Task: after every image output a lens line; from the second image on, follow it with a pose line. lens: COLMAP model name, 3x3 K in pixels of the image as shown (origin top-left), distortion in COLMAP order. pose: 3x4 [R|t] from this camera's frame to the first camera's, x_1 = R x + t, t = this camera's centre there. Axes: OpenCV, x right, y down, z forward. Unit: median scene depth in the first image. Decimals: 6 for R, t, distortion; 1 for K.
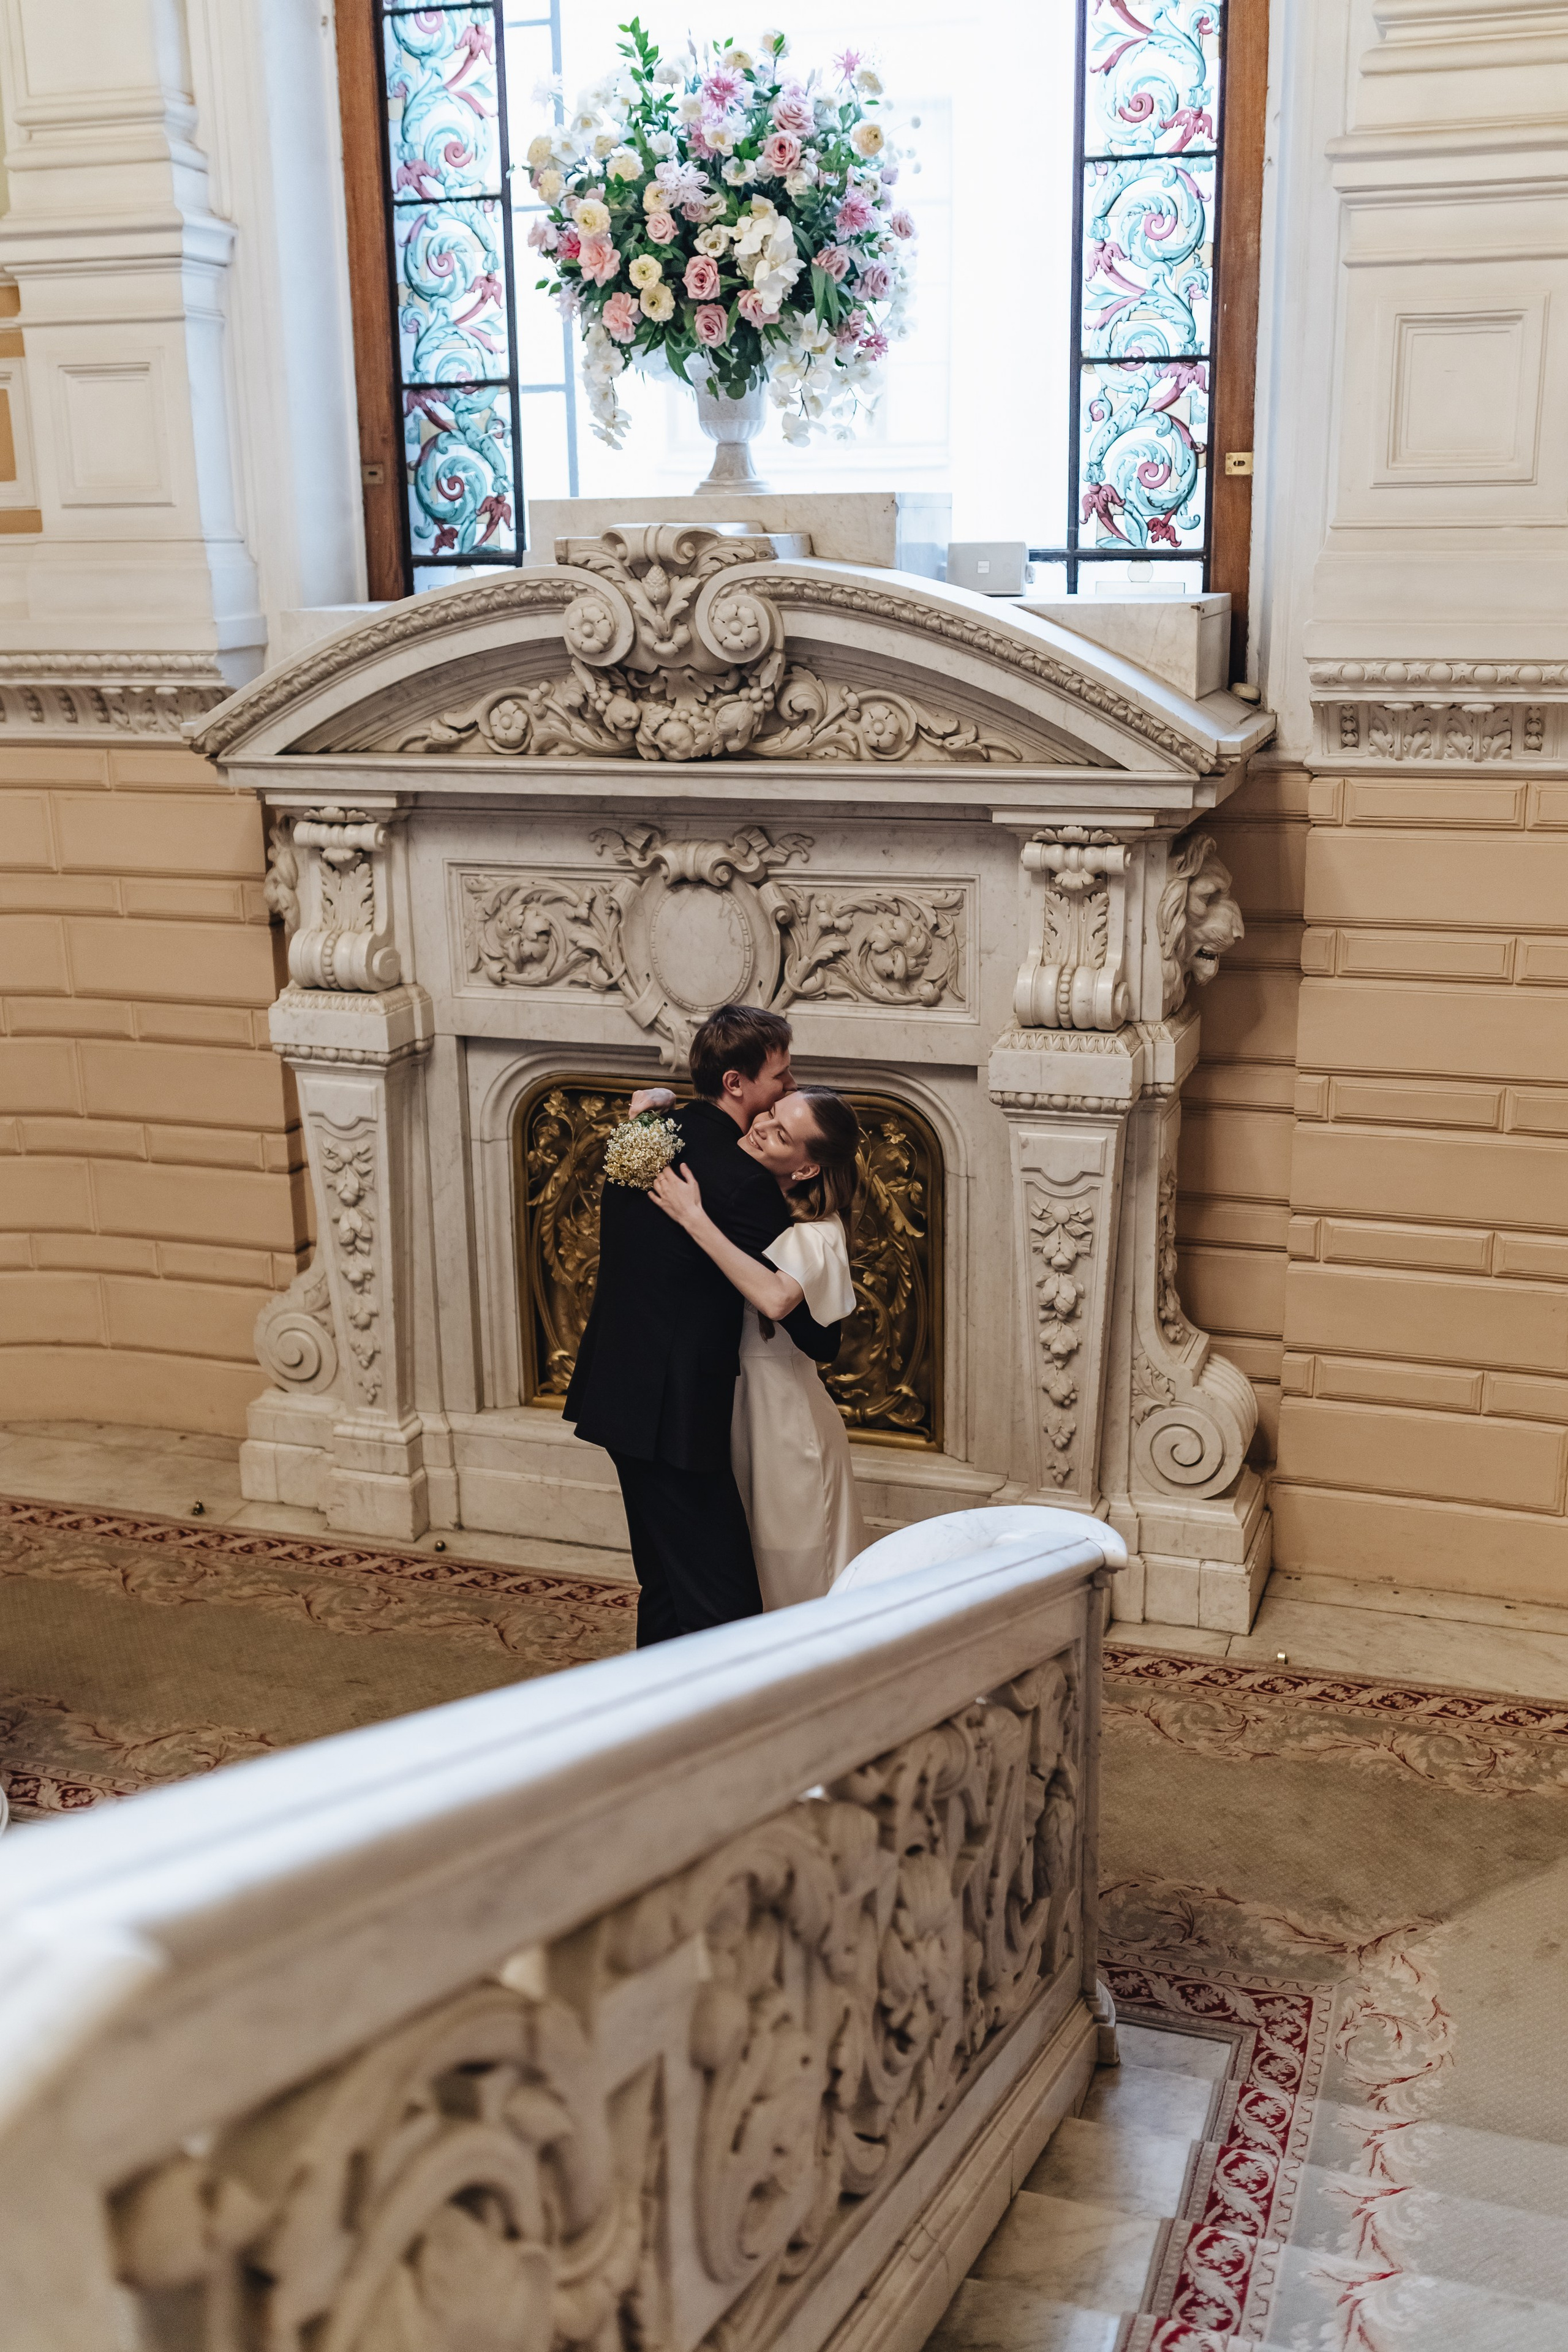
lens RADIAL K [[2330.6, 0, 783.0], [0, 2330.6, 1302.5], [0, 0, 1]] dist [-0.001613, 0.004734]
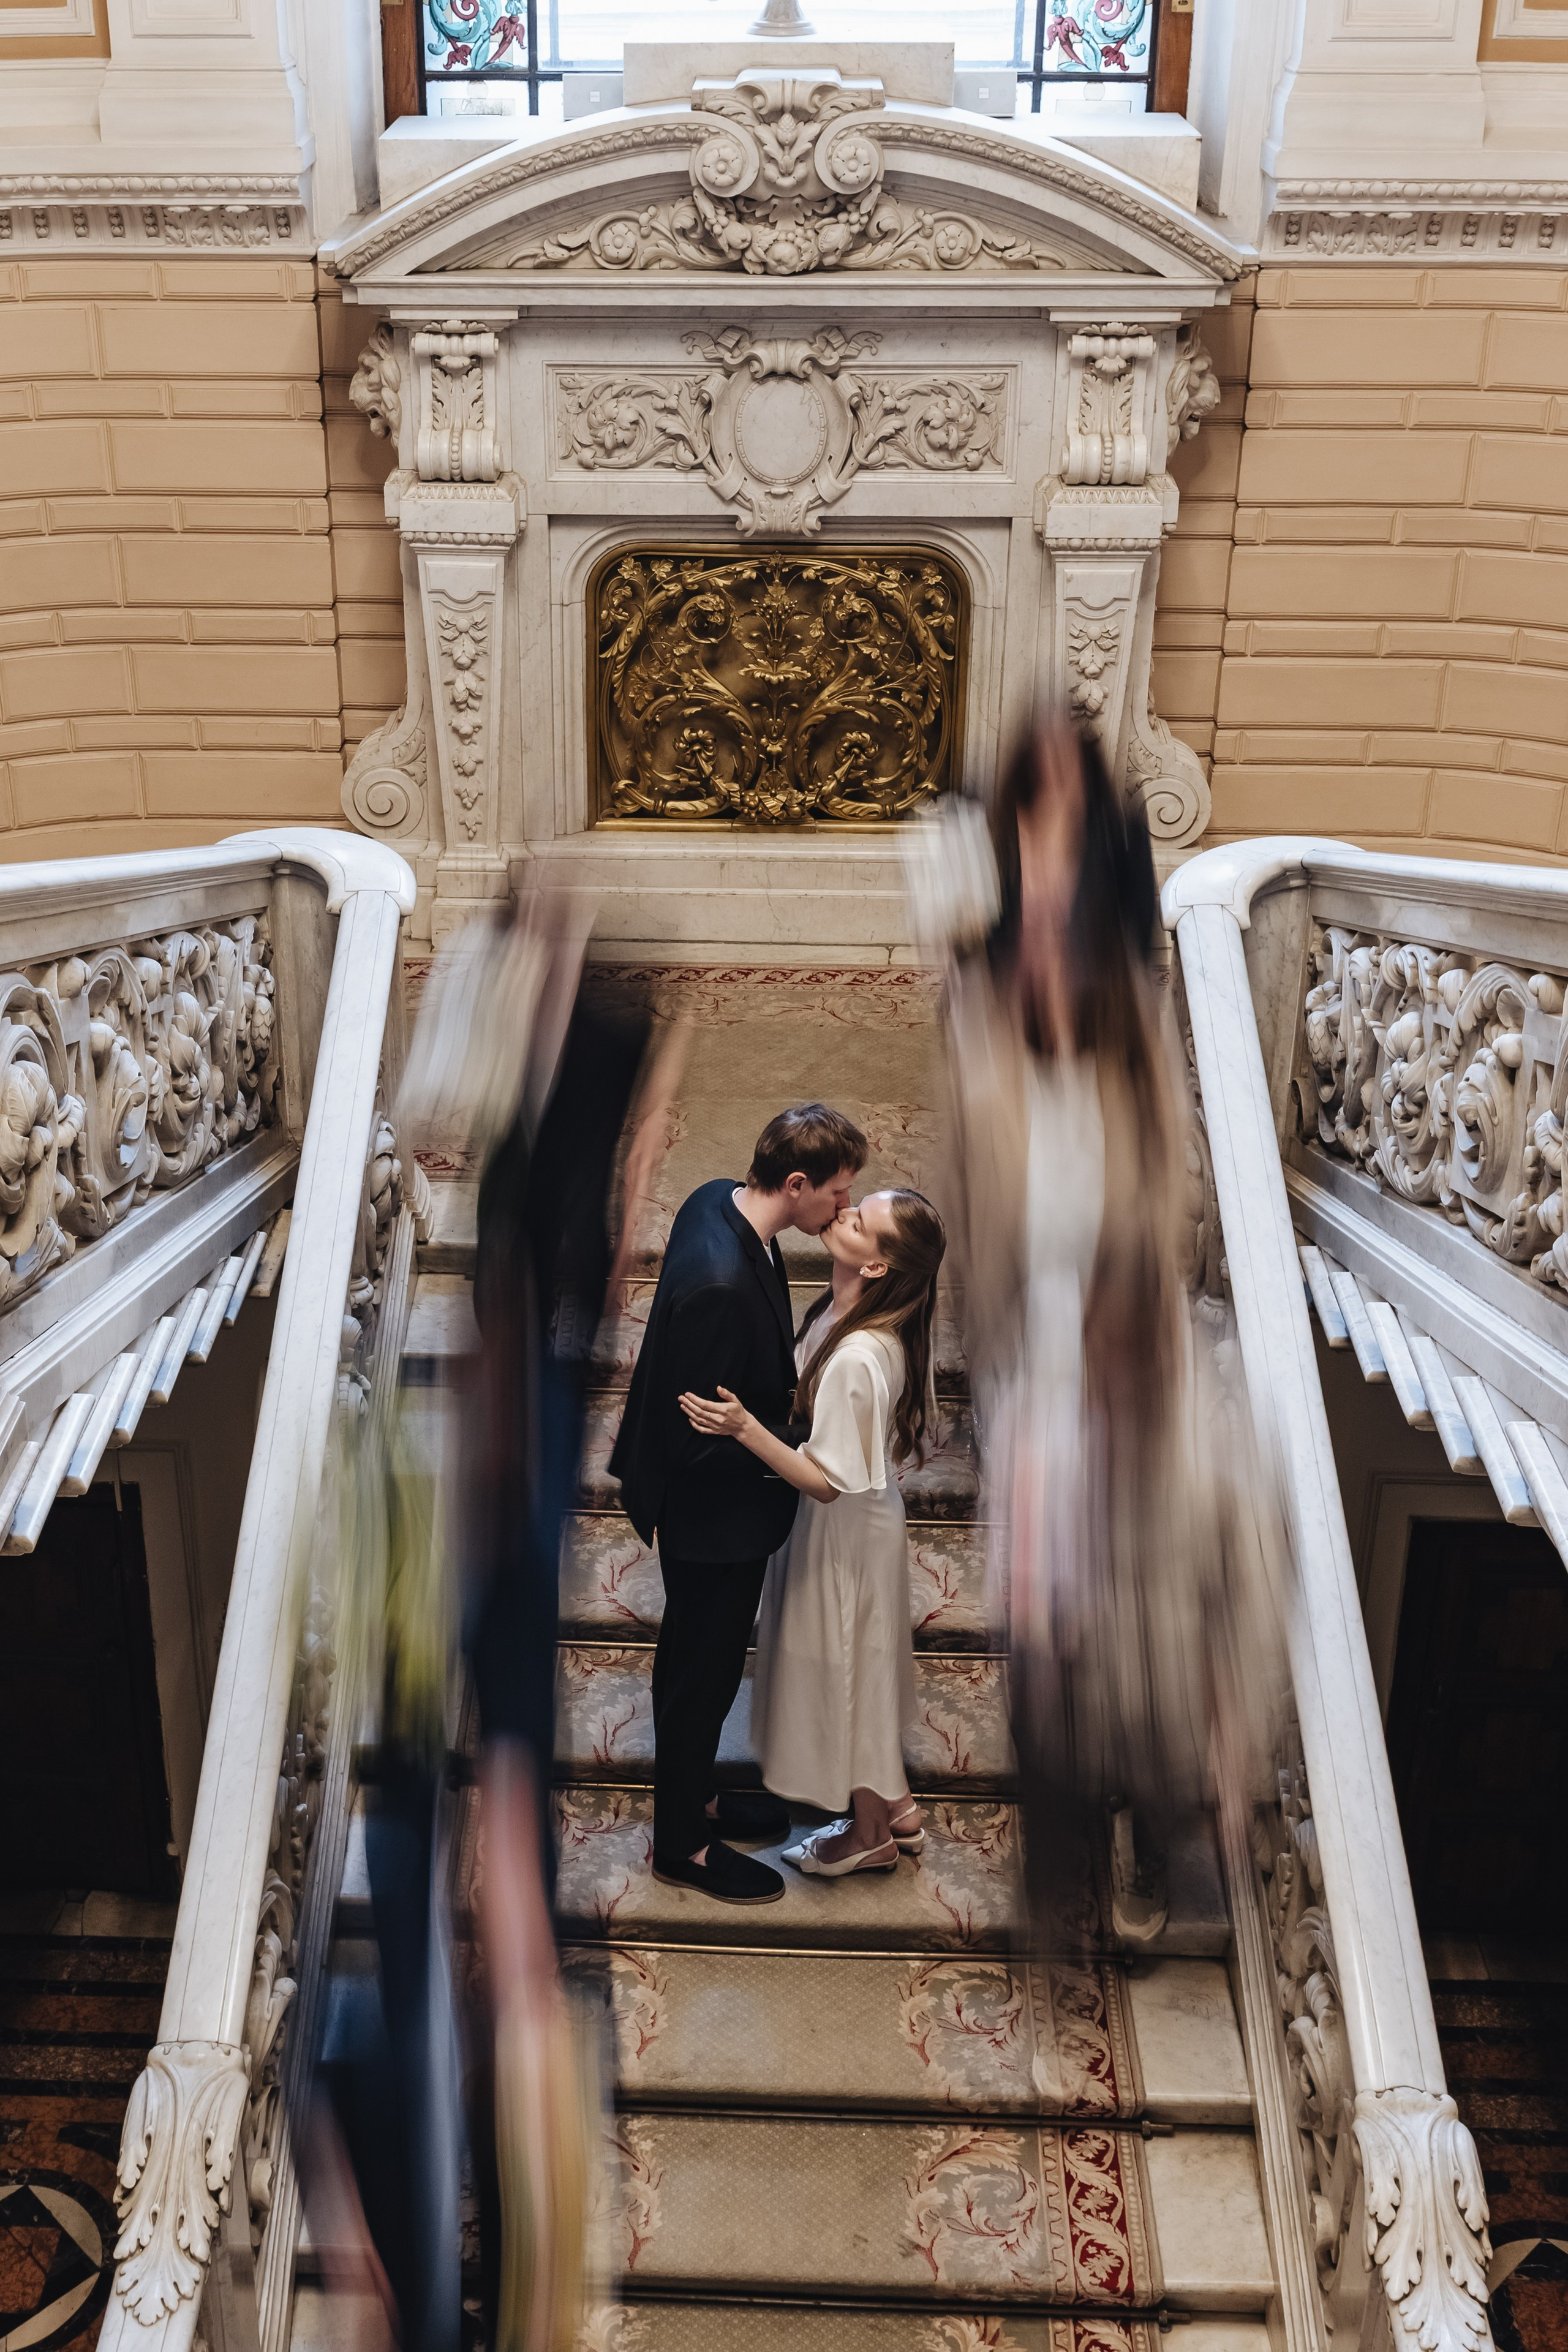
lens RADIAL K [[2446.2, 0, 784.0], [0, 2446.2, 1176.0], [0, 0, 1]] dist [0.002414, -0.001481]
pose [[0.963529, -0.124348, 0.236960, -0.391404], [0.079750, 0.978676, 0.189297, -0.013328], [-0.255445, -0.163495, 0.952899, -0.283963]]
